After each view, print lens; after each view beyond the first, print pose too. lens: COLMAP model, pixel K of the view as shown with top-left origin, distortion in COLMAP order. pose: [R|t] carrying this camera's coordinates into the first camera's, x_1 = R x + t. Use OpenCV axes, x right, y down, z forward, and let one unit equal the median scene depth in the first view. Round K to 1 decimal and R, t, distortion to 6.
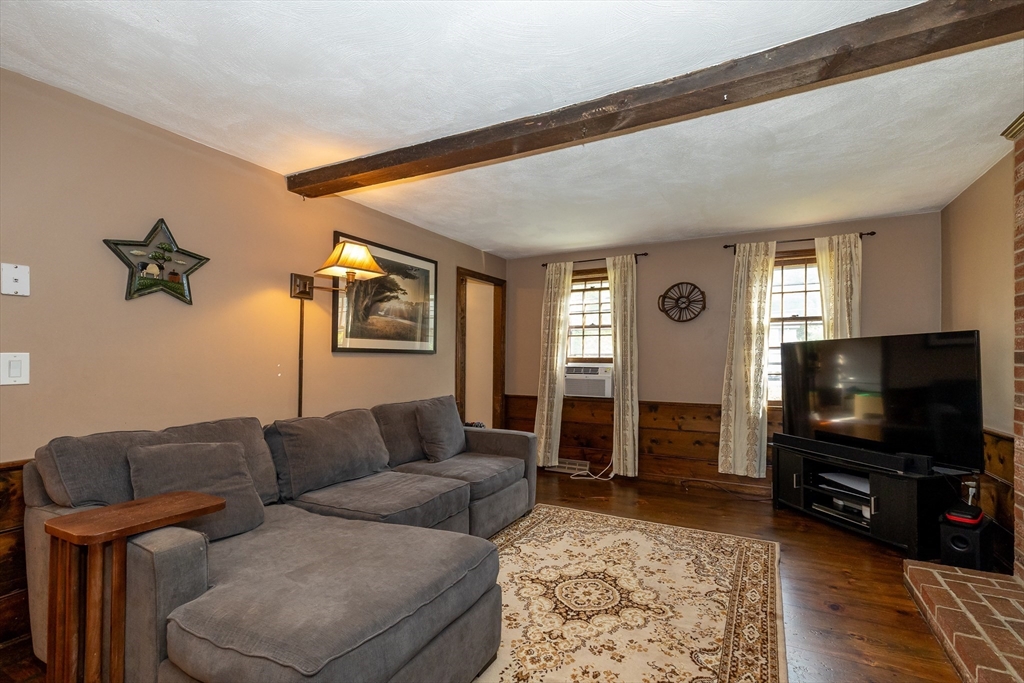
lens RADIAL K [[460.1, 0, 516.4], [0, 460.1, 357.4], [0, 0, 1]] dist [-0.003985, 0.004778]
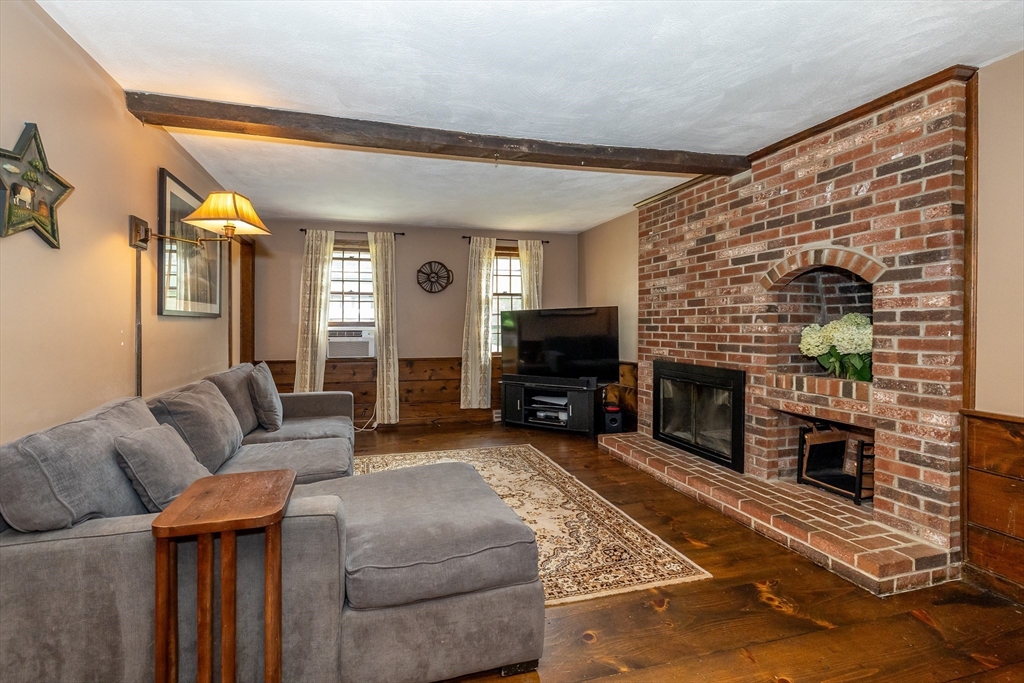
lens RADIAL K [[460.1, 0, 463.7], [0, 460.1, 327.7], [0, 0, 1]] dist [-0.003985, 0.004778]
pose [[0.744738, -0.010090, 0.667281, -0.444546], [0.001834, 0.999913, 0.013073, 0.000793], [-0.667355, -0.008512, 0.744691, 0.018969]]
